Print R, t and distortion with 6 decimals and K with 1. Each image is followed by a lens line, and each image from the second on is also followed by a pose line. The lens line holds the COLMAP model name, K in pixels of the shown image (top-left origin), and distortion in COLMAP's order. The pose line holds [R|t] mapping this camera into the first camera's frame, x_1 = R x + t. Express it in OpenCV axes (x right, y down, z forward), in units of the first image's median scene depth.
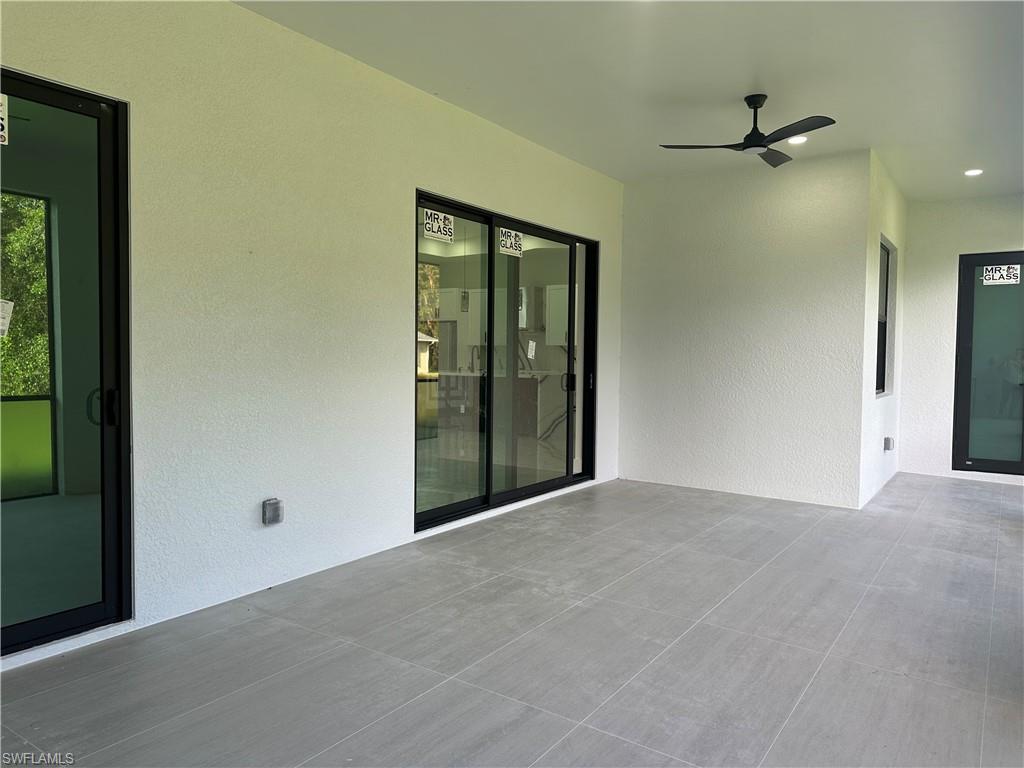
lens RADIAL K [[715.2, 0, 512.0], [0, 715.2, 384.3], [0, 0, 1]] dist [0.101223, -0.126993]
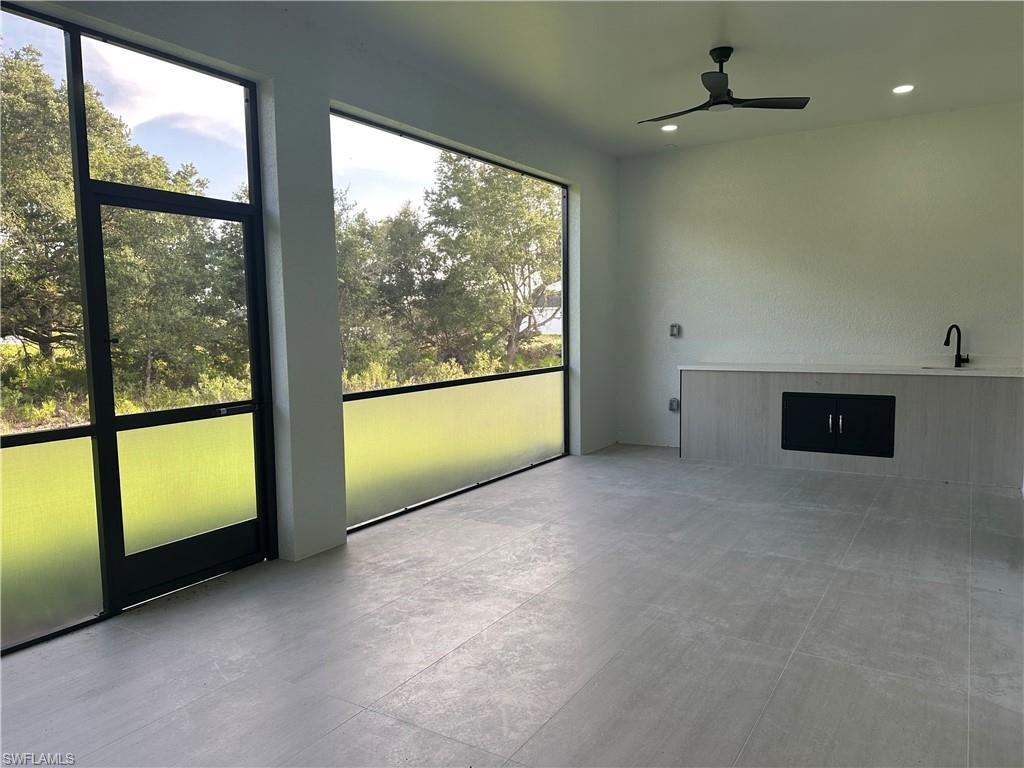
lens RADIAL K [[715.2, 0, 512.2], [0, 715.2, 383.4], [0, 0, 1]] dist [0.101223, -0.126993]
pose [[-0.999204, 0.000713, -0.039878, 0.320717], [-0.004480, 0.991509, 0.129964, -0.084293], [0.039632, 0.130039, -0.990717, 1.888251]]
